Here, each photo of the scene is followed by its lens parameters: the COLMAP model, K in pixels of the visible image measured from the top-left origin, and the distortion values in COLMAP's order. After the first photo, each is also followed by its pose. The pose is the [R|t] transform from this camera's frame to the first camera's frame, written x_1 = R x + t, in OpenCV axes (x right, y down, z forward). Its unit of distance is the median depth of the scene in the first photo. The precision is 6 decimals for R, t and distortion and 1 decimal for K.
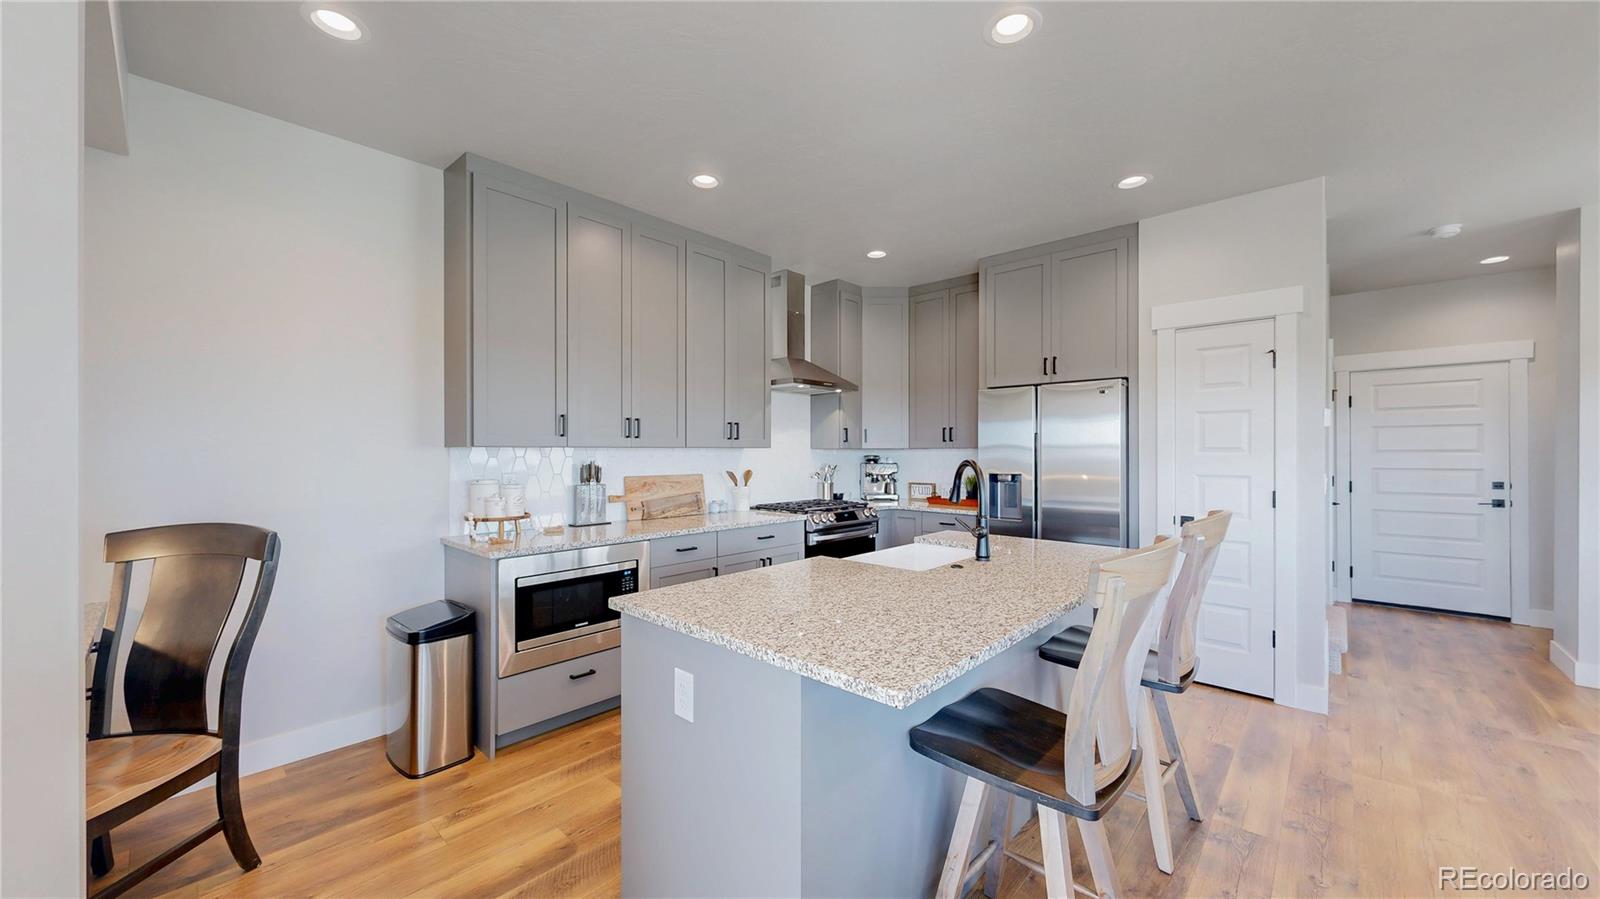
lens RADIAL K [[618.3, 0, 800.0], [0, 618.3, 449.5], [0, 0, 1]] dist [0.000063, -0.000021]
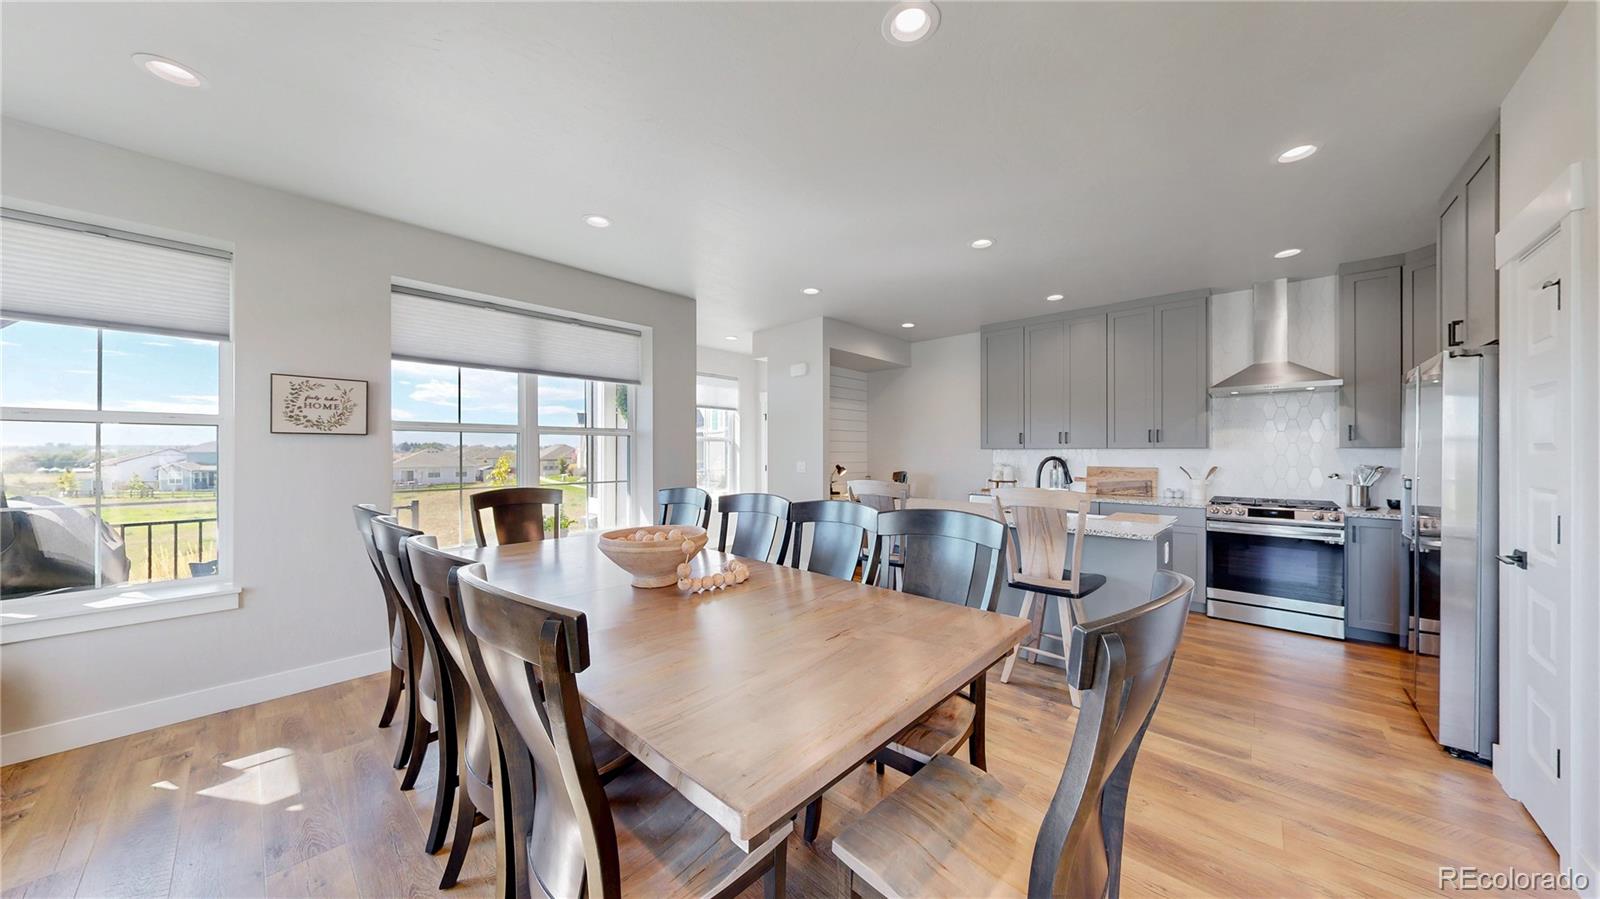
lens RADIAL K [[507.1, 0, 798.6], [0, 507.1, 454.6], [0, 0, 1]] dist [0.000511, 0.000022]
pose [[0.030034, 0.008565, -0.999512, 1.038808], [0.003917, 0.999955, 0.008687, -0.002596], [0.999541, -0.004176, 0.029999, 0.193207]]
